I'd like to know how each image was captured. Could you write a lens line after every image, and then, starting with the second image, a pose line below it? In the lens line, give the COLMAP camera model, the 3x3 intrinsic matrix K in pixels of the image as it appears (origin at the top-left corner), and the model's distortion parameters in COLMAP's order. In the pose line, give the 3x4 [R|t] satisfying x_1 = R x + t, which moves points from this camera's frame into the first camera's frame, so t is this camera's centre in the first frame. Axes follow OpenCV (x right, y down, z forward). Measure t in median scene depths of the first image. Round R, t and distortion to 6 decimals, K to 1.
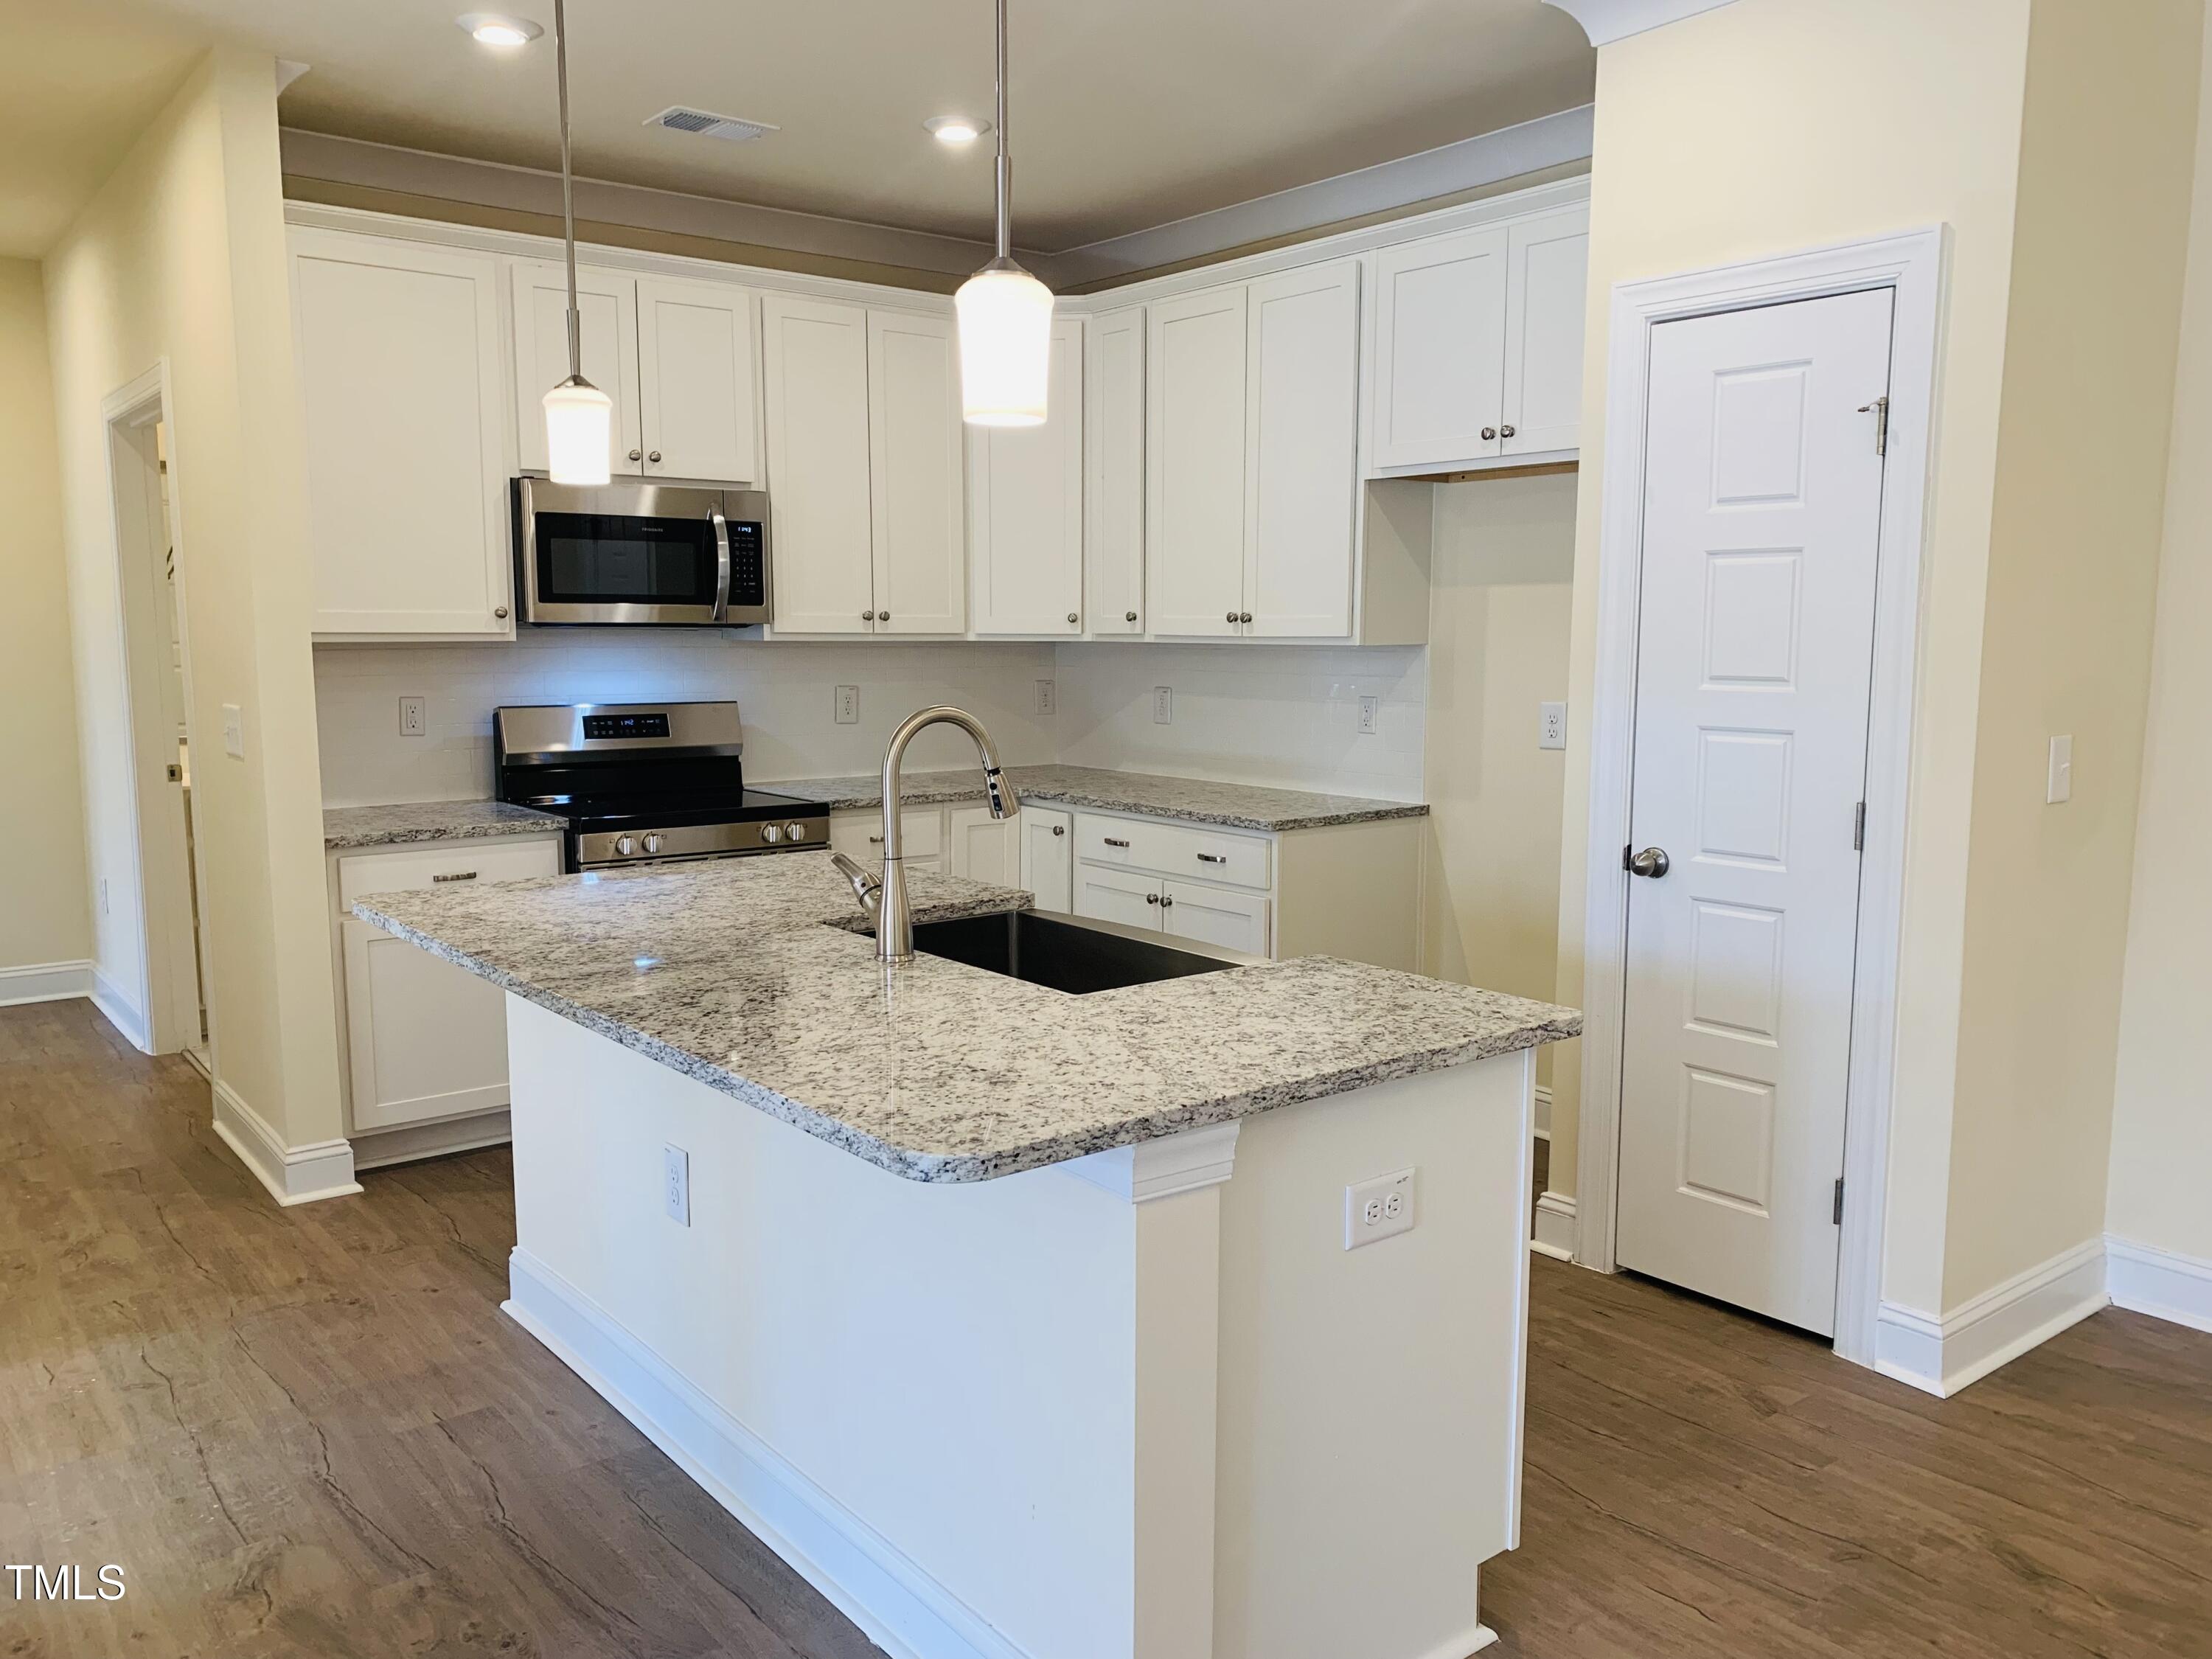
lens RADIAL K [[1689.2, 0, 1113.9], [0, 1689.2, 832.6], [0, 0, 1]] dist [0.047451, -0.023165]
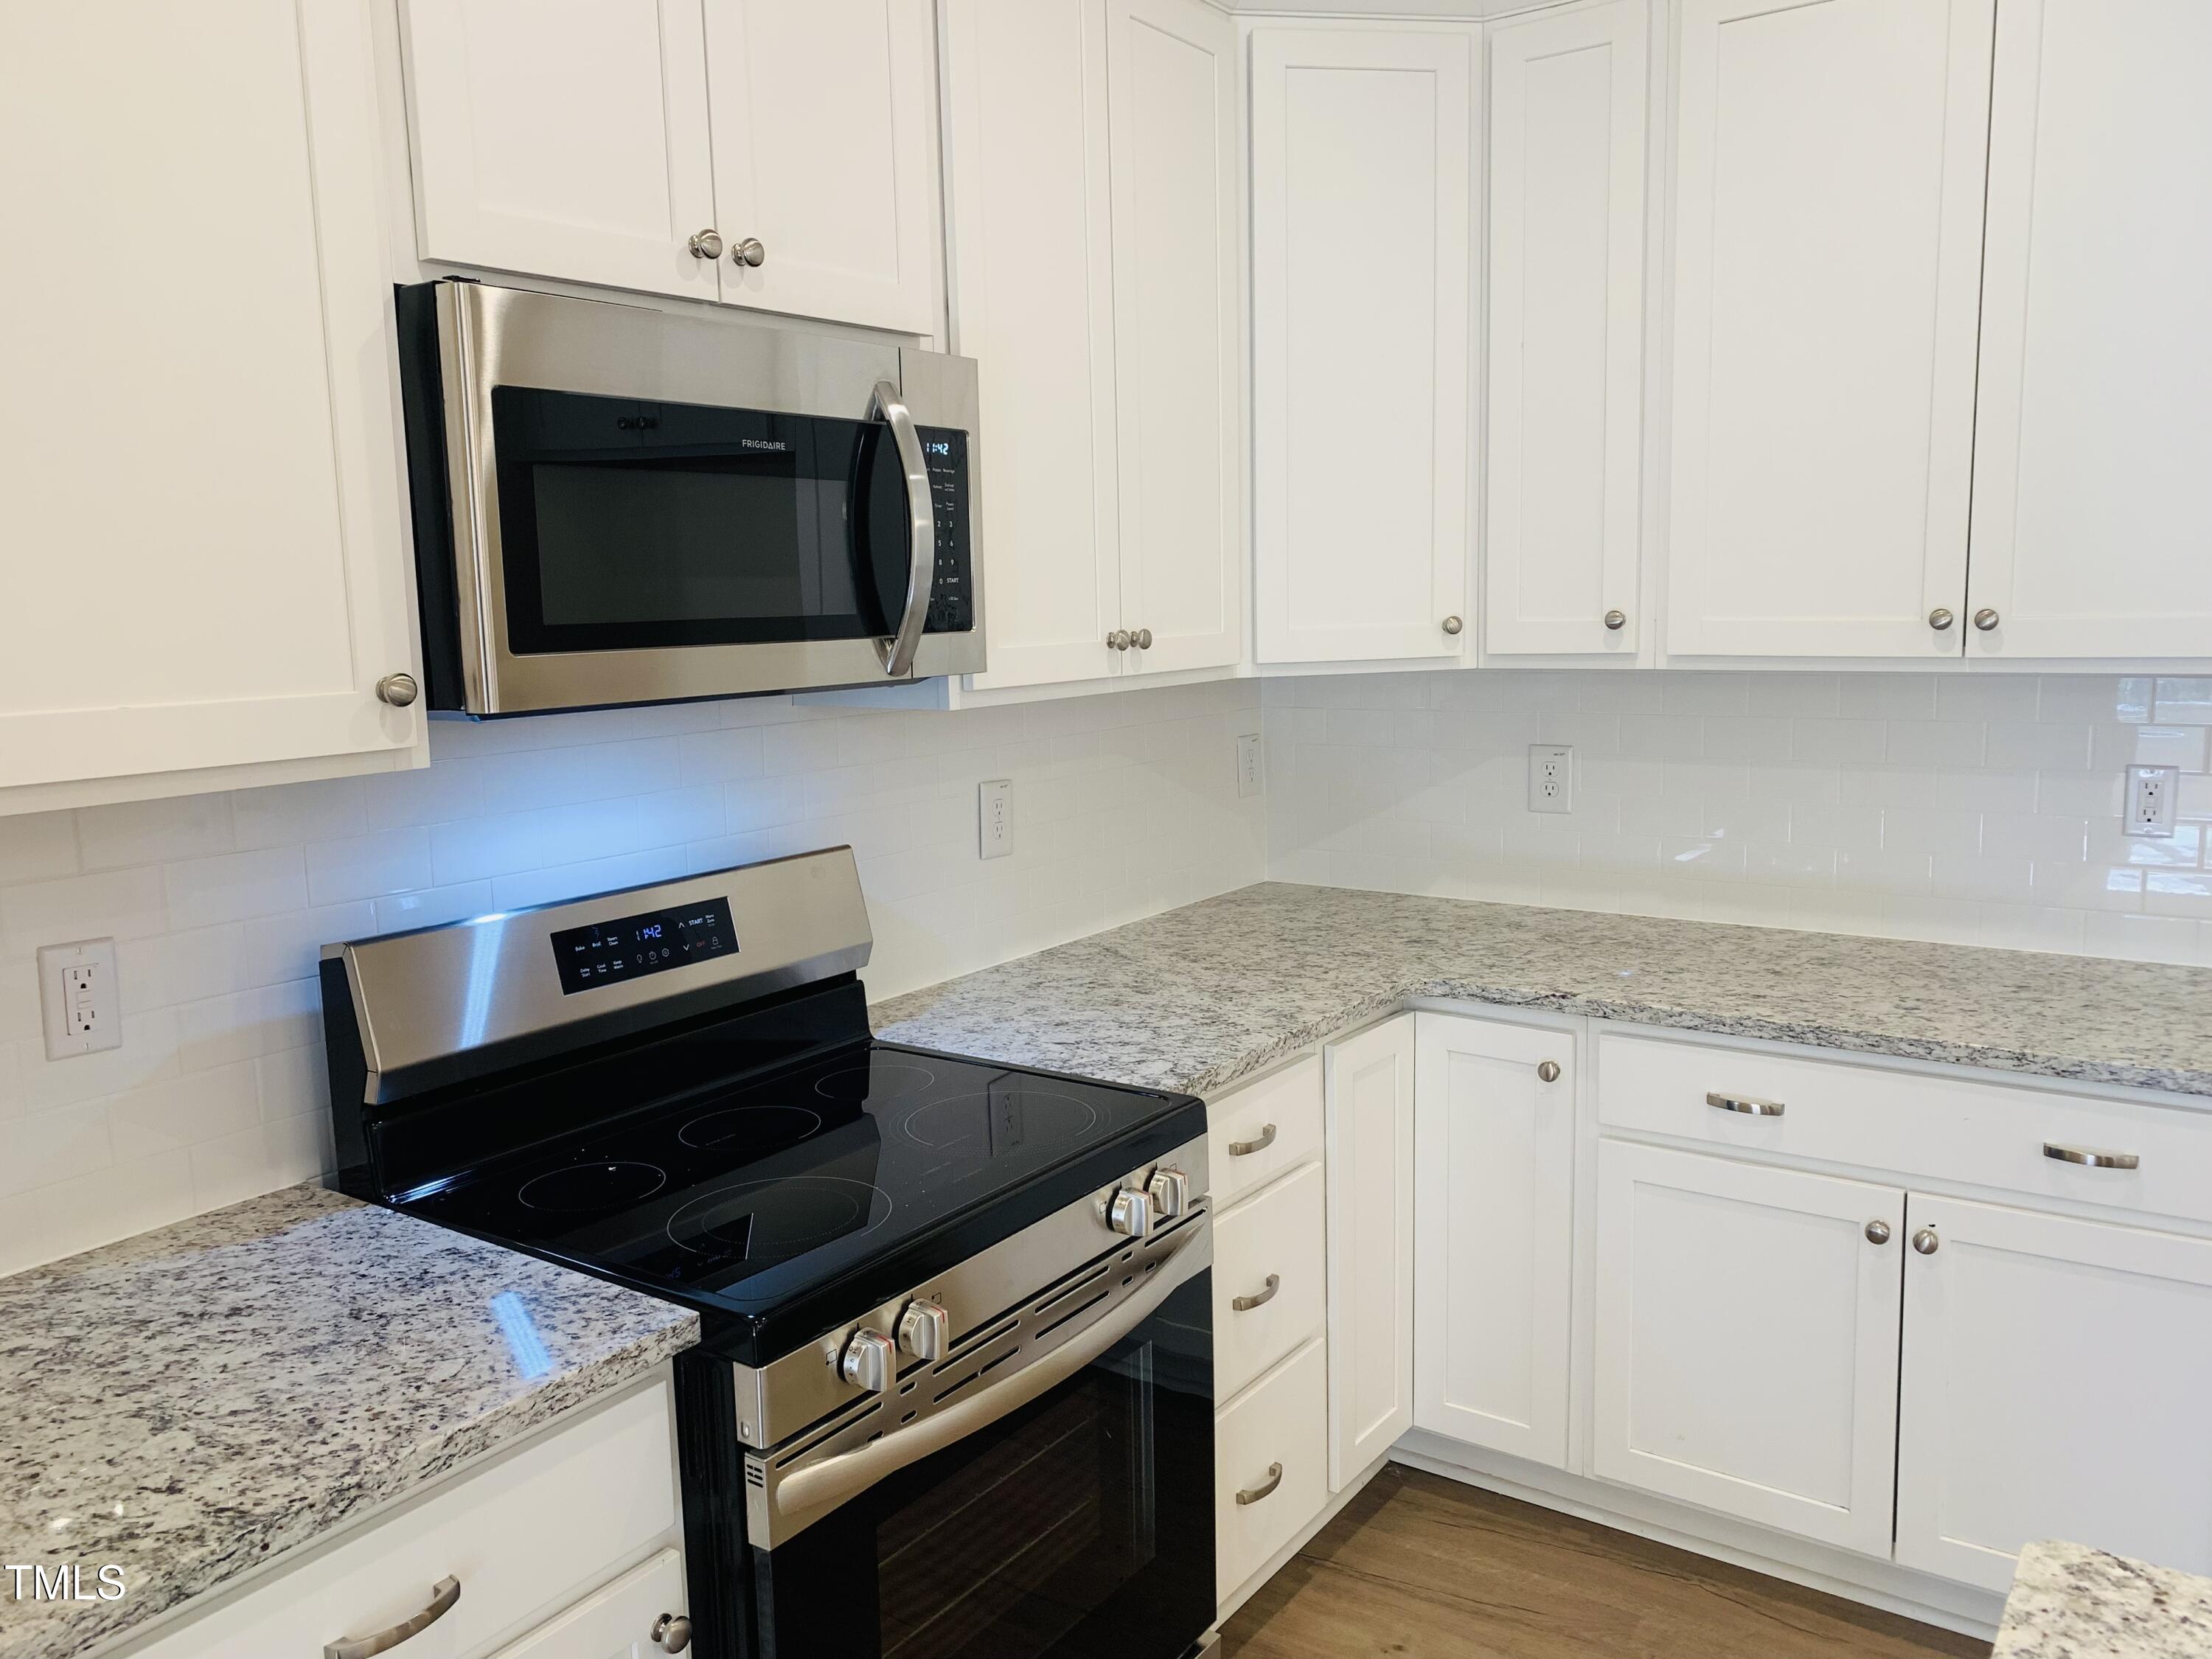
lens RADIAL K [[1689.2, 0, 1095.9], [0, 1689.2, 824.7], [0, 0, 1]] dist [0.047451, -0.023165]
pose [[0.961781, -0.067385, 0.265400, -0.294340], [0.063559, 0.997713, 0.022989, -0.094487], [-0.266342, -0.005242, 0.963864, 0.591917]]
